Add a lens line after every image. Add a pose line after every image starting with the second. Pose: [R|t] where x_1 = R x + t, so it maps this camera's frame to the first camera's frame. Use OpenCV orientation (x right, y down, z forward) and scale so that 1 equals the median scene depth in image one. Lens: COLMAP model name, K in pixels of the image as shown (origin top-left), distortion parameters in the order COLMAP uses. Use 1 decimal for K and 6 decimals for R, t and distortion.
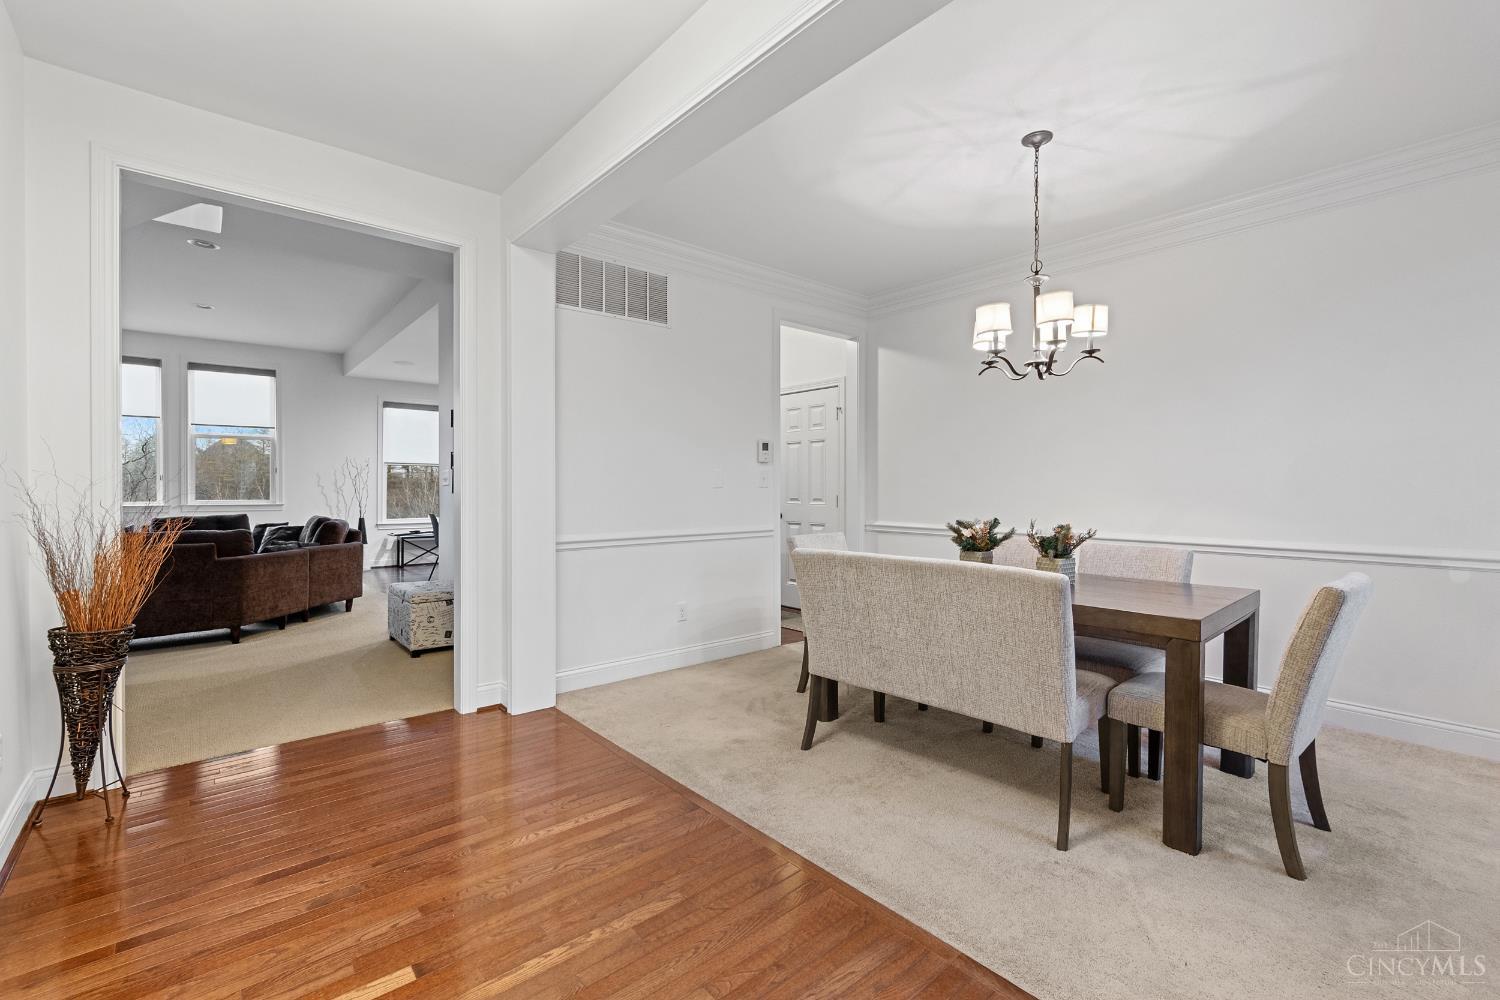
lens RADIAL K [[638.8, 0, 750.1], [0, 638.8, 494.7], [0, 0, 1]] dist [-0.001581, 0.000313]
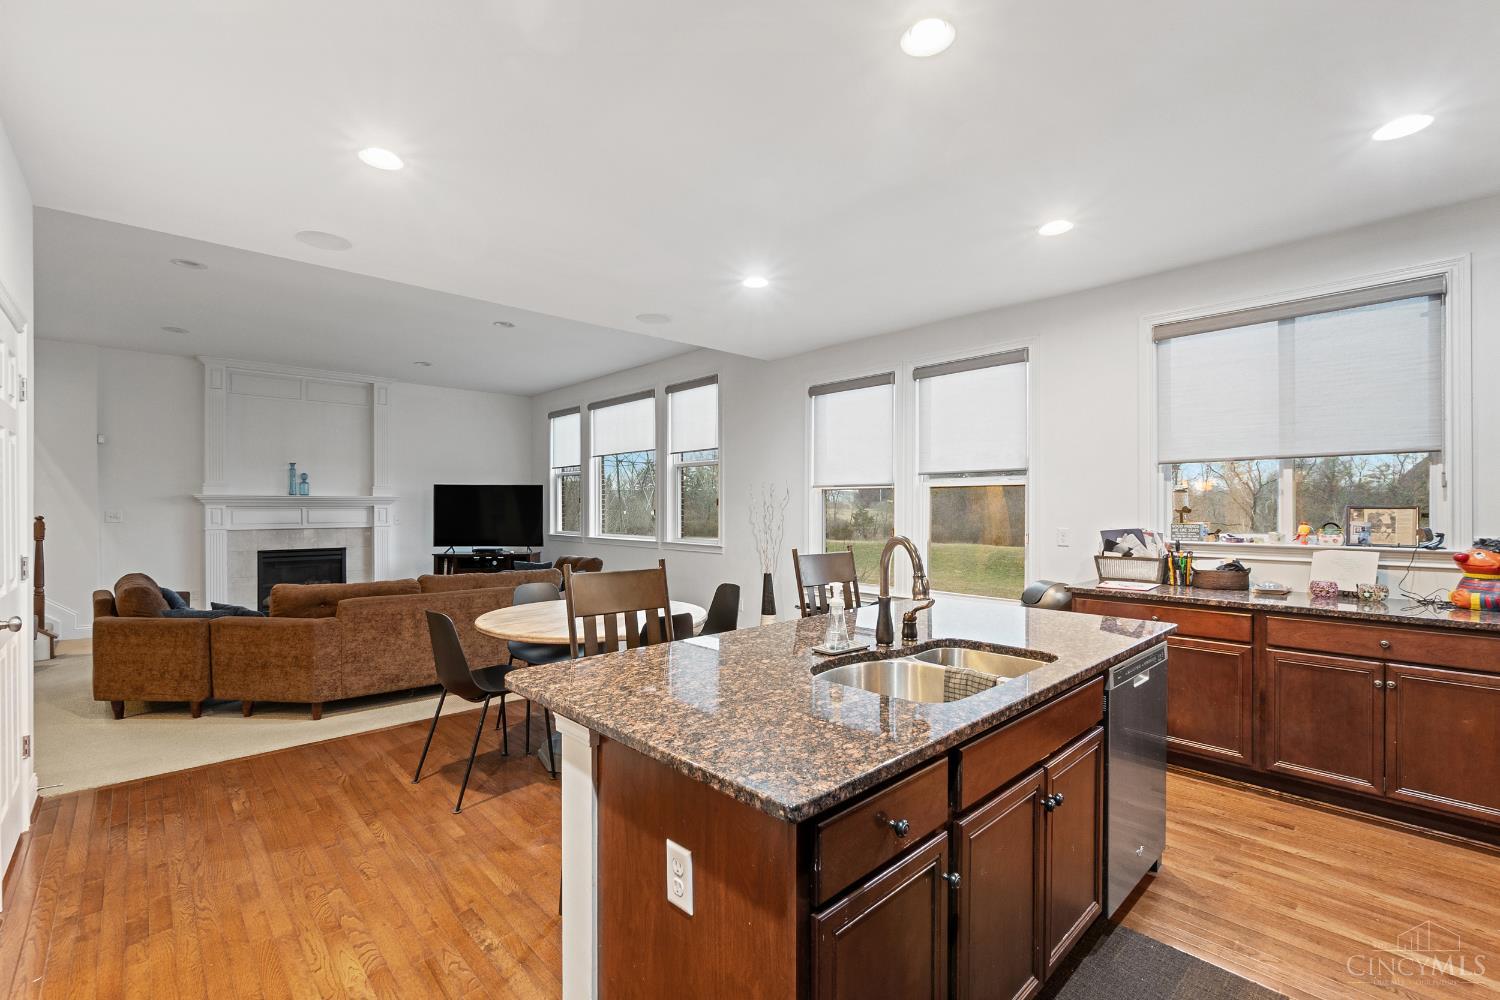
lens RADIAL K [[638.8, 0, 752.2], [0, 638.8, 505.5], [0, 0, 1]] dist [-0.001581, 0.000313]
pose [[0.046013, -0.003381, -0.998935, 0.044016], [-0.011097, 0.999931, -0.003896, -0.033475], [0.998879, 0.011265, 0.045972, 1.076924]]
